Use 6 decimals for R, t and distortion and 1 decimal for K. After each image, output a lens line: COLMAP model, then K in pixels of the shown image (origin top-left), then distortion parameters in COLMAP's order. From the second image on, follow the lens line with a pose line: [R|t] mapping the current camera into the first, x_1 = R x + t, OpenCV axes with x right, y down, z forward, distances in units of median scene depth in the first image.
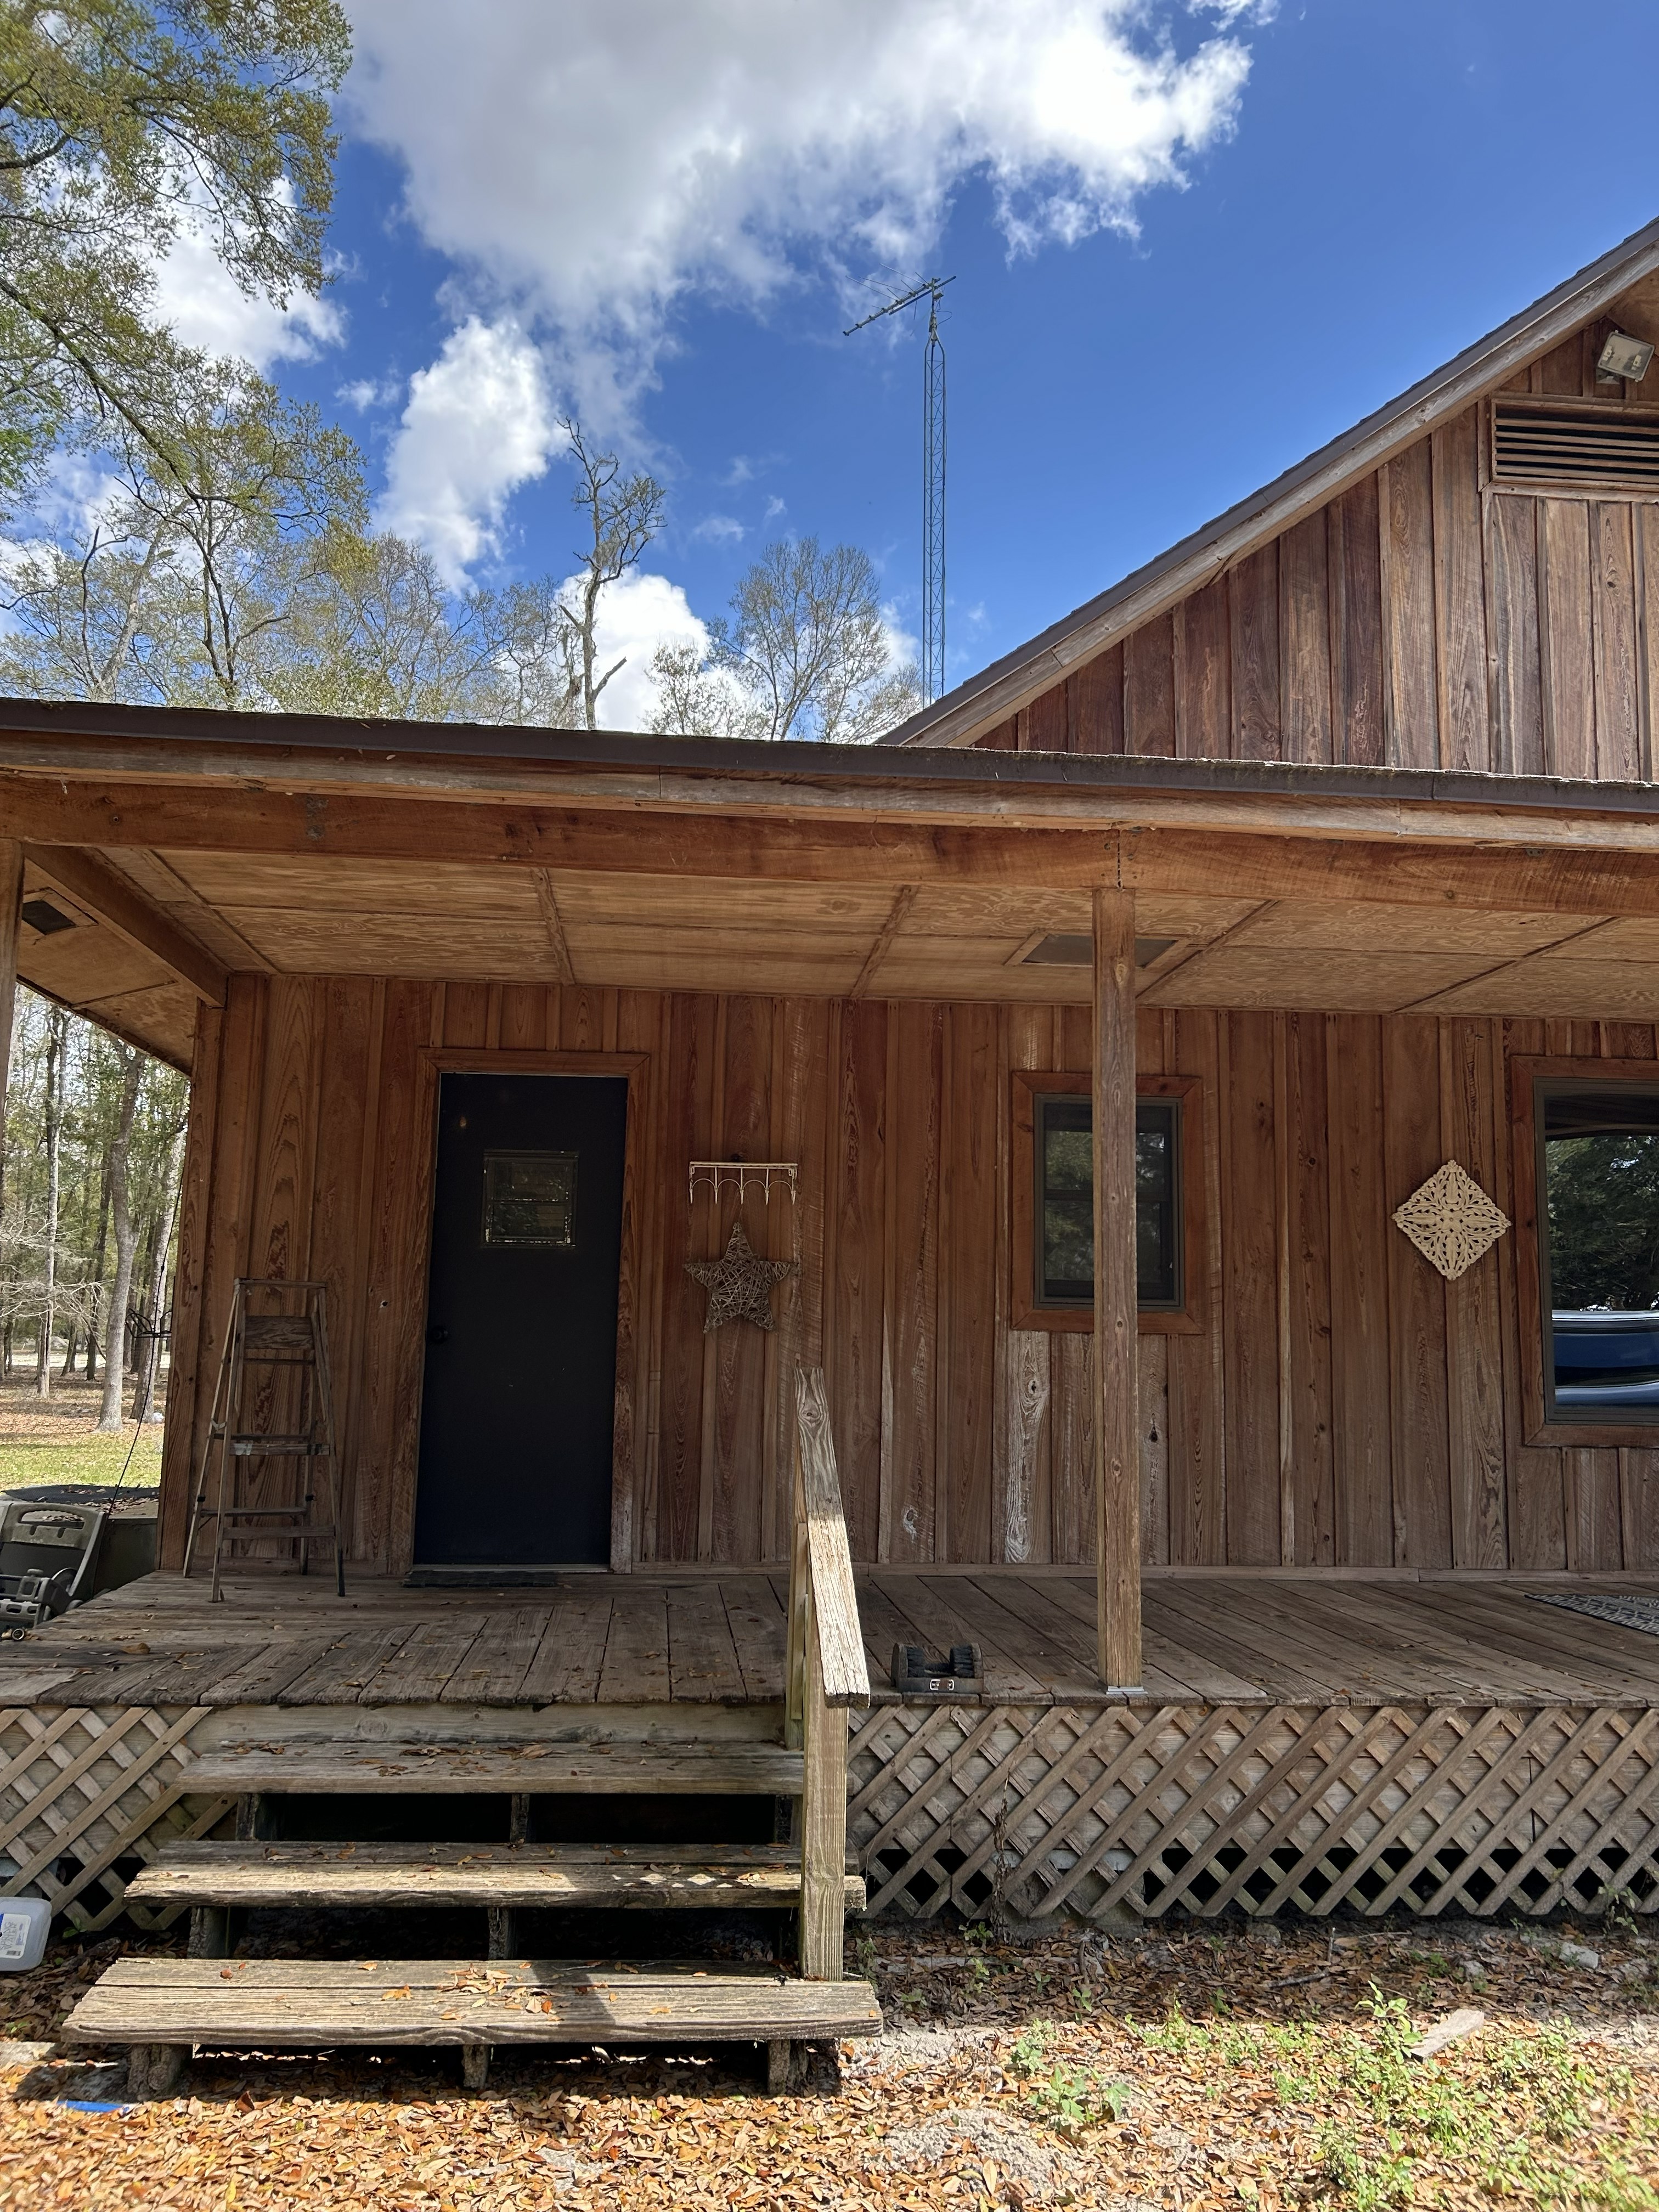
lens RADIAL K [[1764.1, 0, 829.5], [0, 1764.1, 1106.0], [0, 0, 1]] dist [-0.003123, -0.005748]
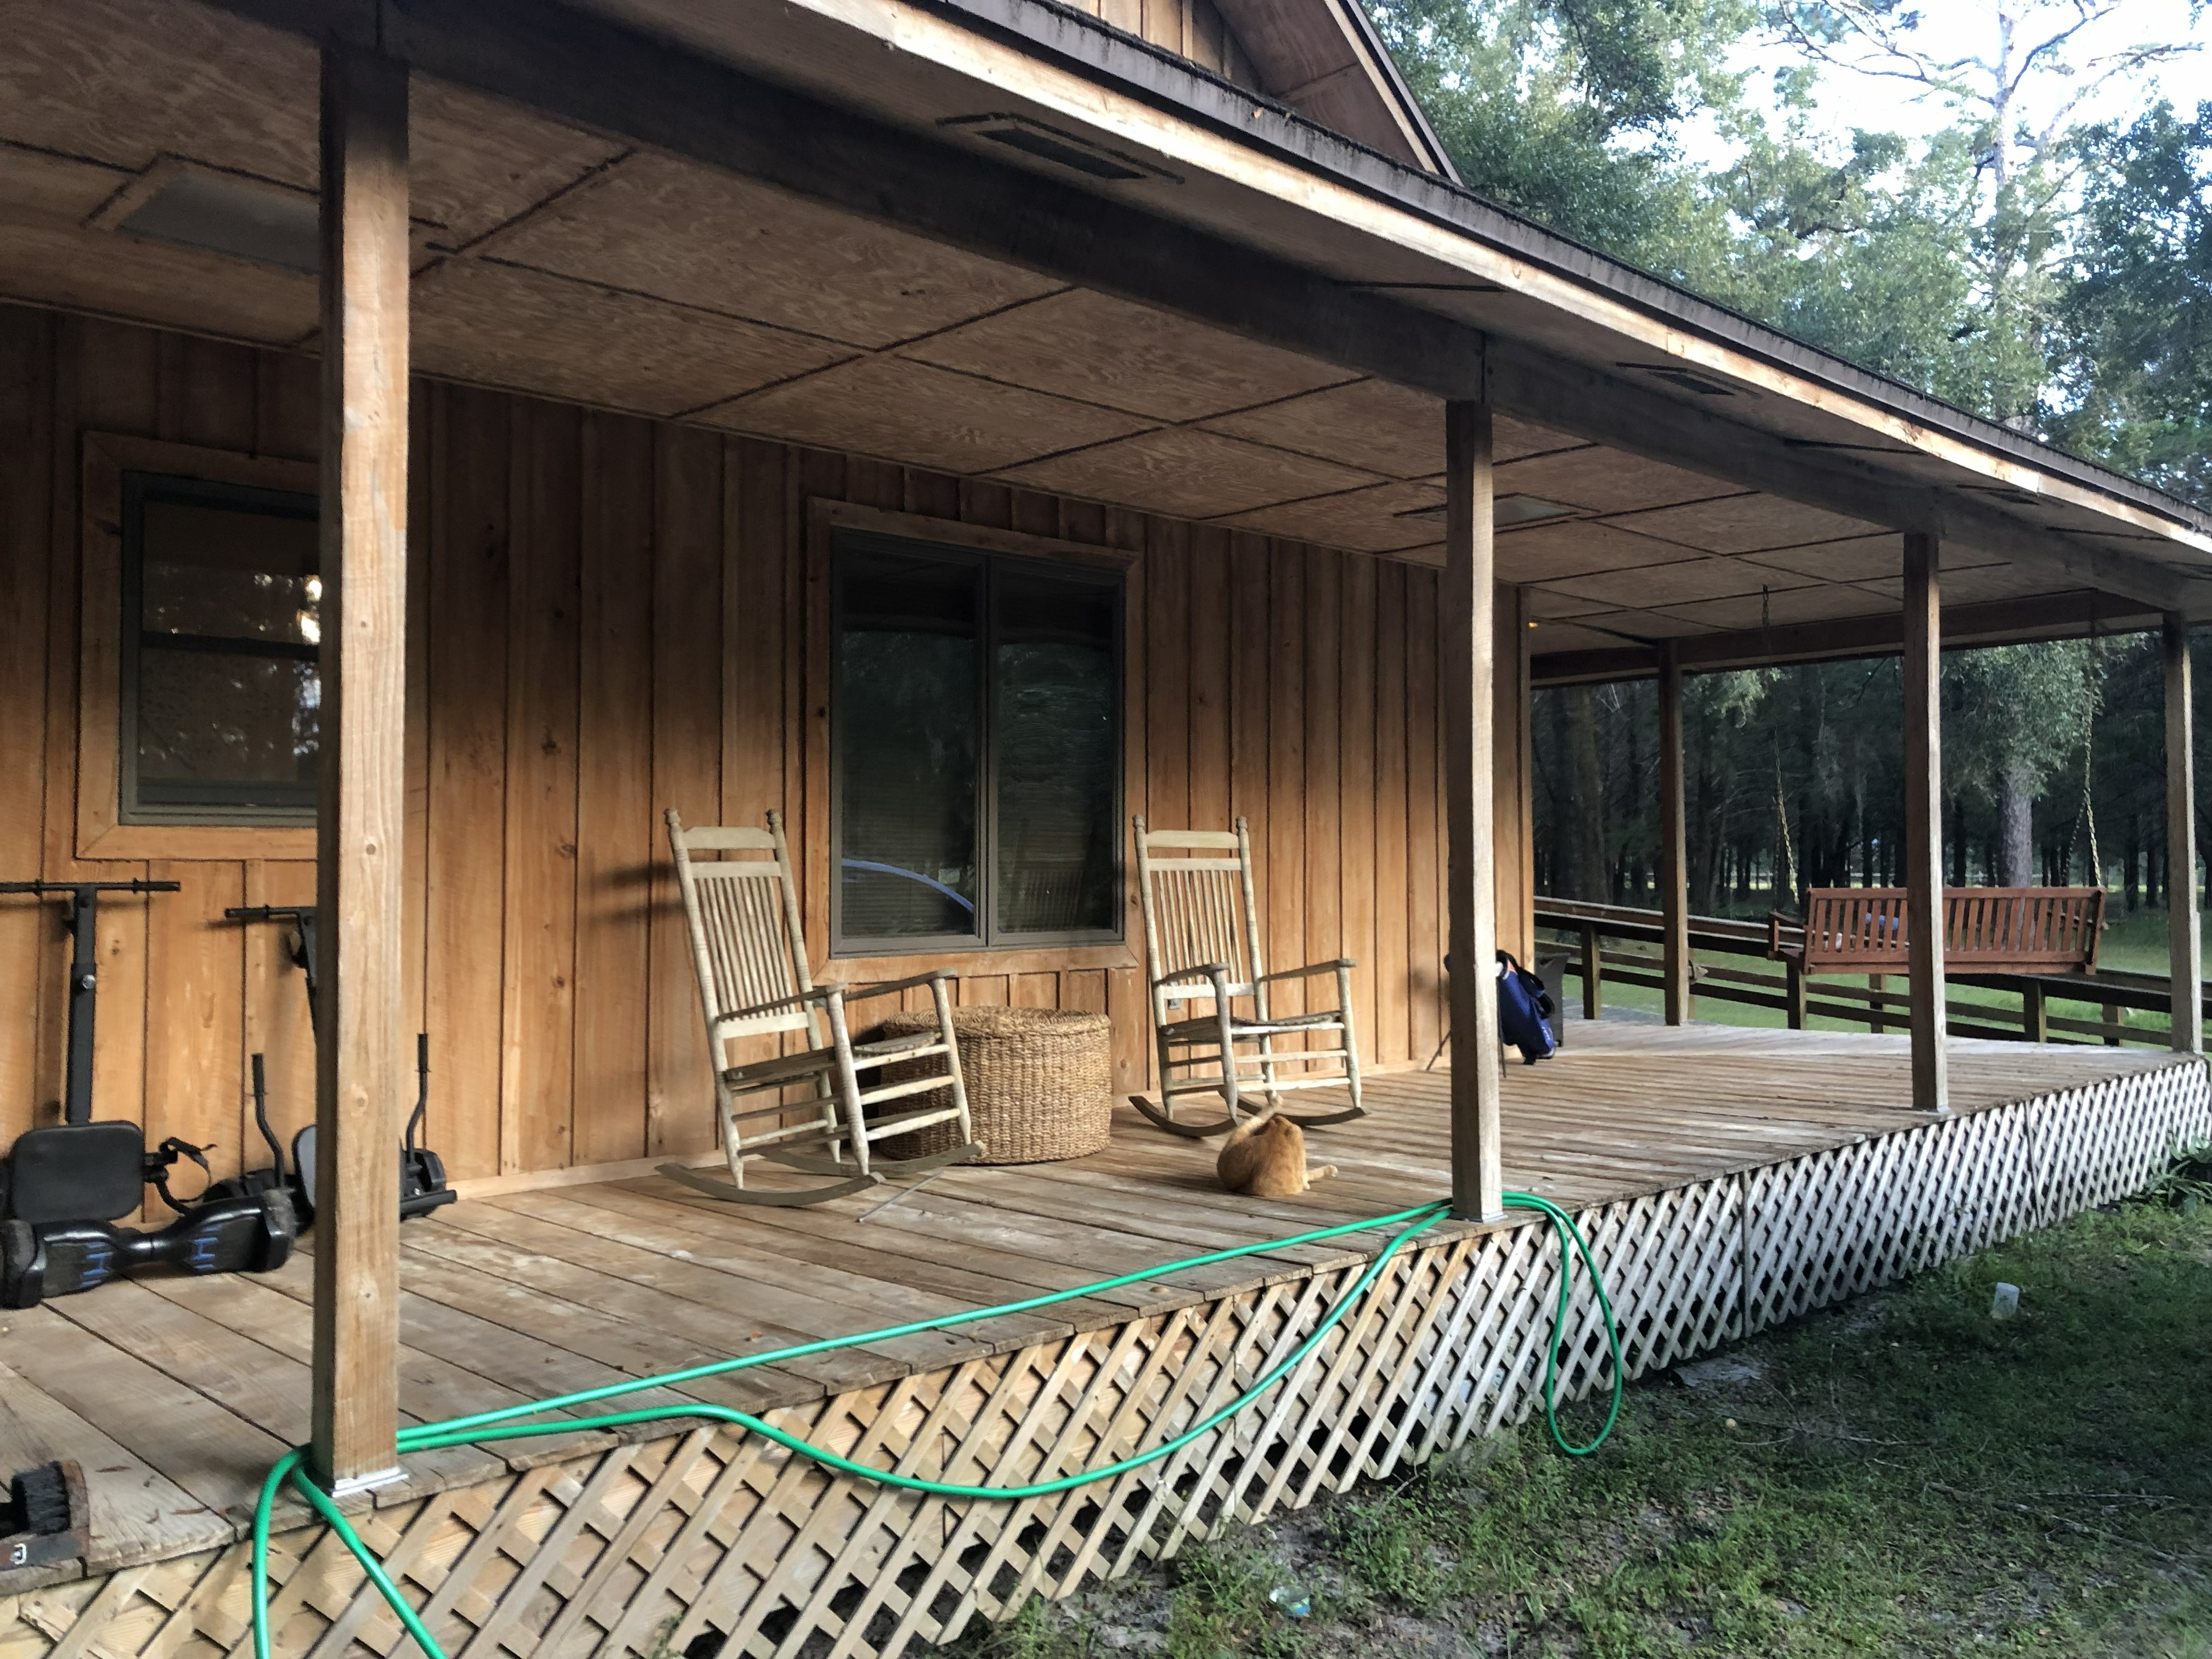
lens RADIAL K [[1764.1, 0, 1106.0], [0, 1764.1, 829.5], [0, 0, 1]] dist [-0.003123, -0.005748]
pose [[0.771812, -0.002659, 0.635845, -0.008006], [-0.072401, 0.993120, 0.092036, 0.037585], [-0.631715, -0.117071, 0.766309, 0.313627]]
